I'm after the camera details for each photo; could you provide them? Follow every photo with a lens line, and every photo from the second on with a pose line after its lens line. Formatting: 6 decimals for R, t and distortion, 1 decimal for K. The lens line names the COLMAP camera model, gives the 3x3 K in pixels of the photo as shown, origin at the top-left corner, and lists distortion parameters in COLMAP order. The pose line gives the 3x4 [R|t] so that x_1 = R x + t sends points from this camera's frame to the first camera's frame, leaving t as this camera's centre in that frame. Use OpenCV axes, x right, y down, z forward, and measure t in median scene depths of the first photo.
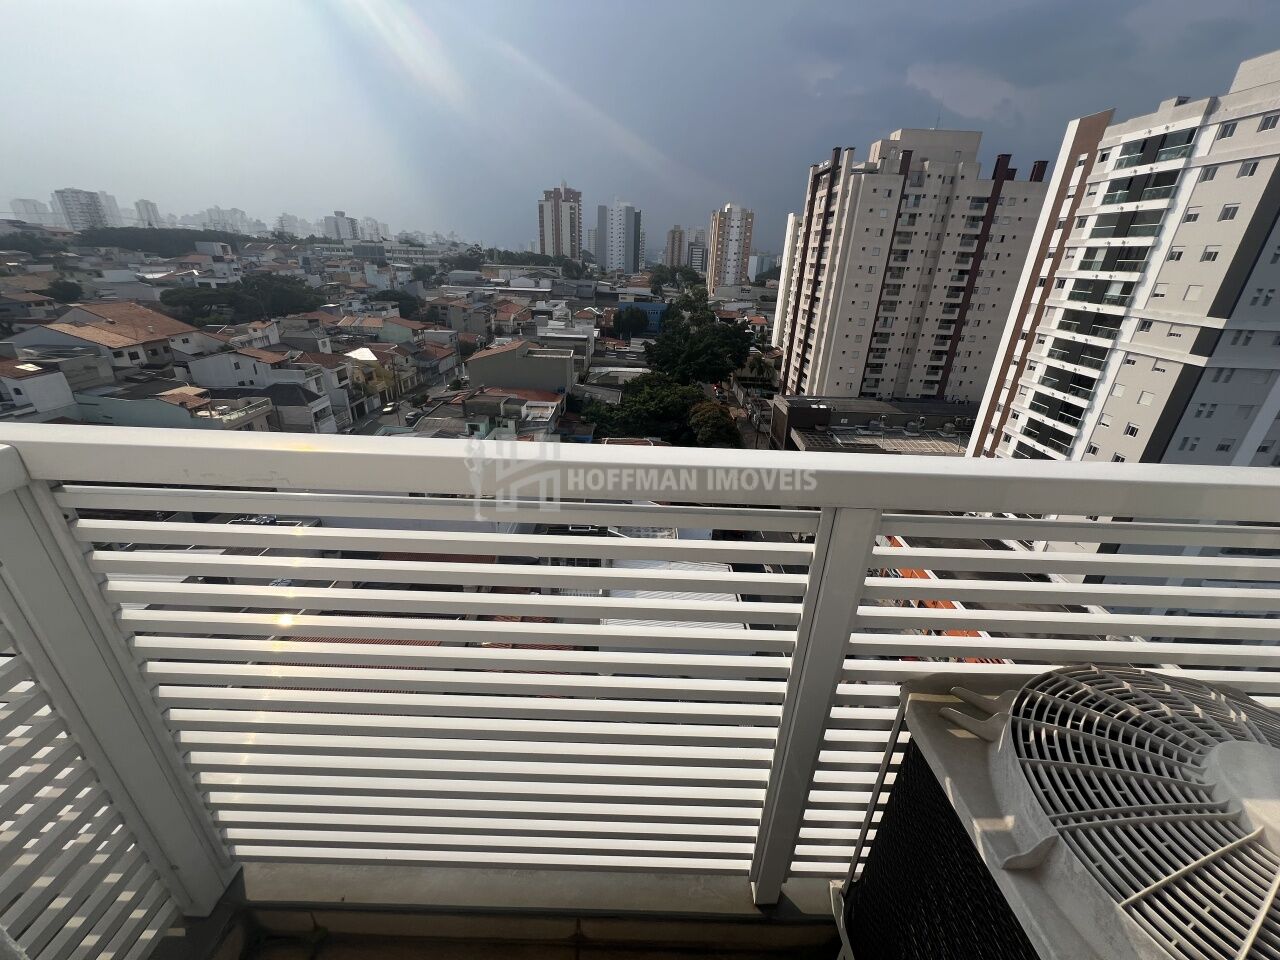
lens RADIAL K [[508.2, 0, 634.0], [0, 508.2, 479.9], [0, 0, 1]] dist [-0.010102, 0.000389]
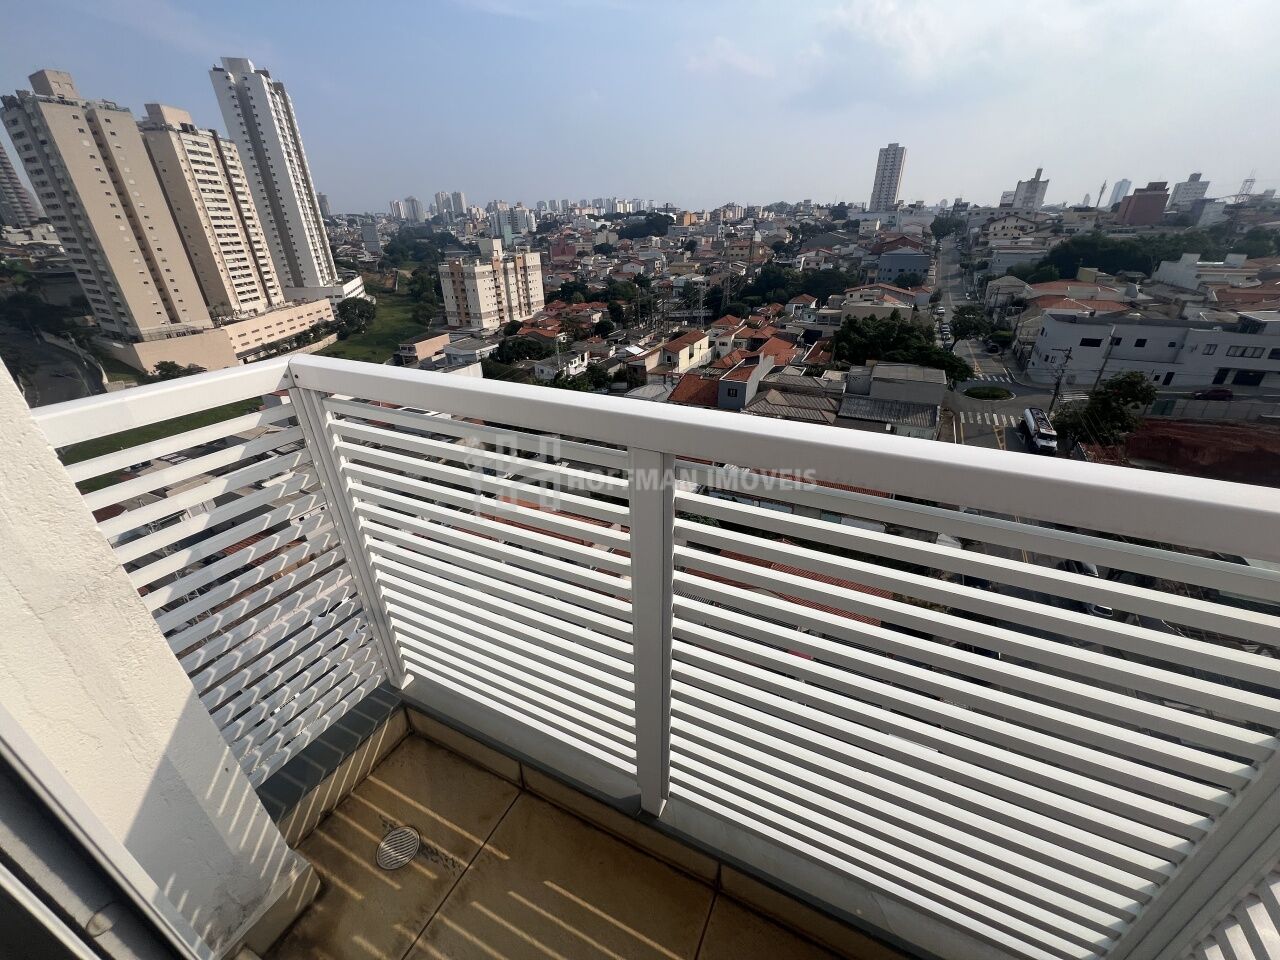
lens RADIAL K [[508.2, 0, 680.7], [0, 508.2, 482.7], [0, 0, 1]] dist [-0.010102, 0.000389]
pose [[0.911074, 0.150169, -0.383919, 0.336372], [-0.130435, 0.988455, 0.077099, 0.010577], [0.391065, -0.020167, 0.920142, -0.003343]]
